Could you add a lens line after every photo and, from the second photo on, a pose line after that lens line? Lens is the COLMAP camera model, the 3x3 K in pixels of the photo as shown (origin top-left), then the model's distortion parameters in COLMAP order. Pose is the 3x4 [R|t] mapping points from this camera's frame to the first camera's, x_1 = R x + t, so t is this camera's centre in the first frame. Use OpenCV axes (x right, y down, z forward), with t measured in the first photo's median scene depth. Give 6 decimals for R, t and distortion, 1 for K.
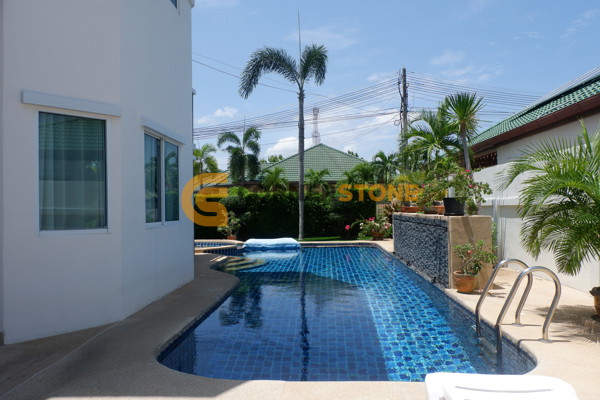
lens RADIAL K [[419.8, 0, 300.0], [0, 419.8, 200.0], [0, 0, 1]] dist [-0.074565, 0.069222]
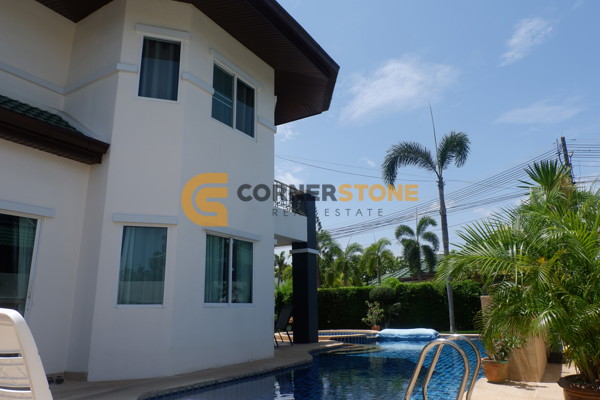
lens RADIAL K [[425.0, 0, 311.7], [0, 425.0, 202.1], [0, 0, 1]] dist [-0.076108, 0.076437]
pose [[0.877443, -0.116759, -0.465254, 0.201450], [0.012262, 0.975066, -0.221574, 0.015672], [0.479524, 0.188714, 0.856997, -0.009642]]
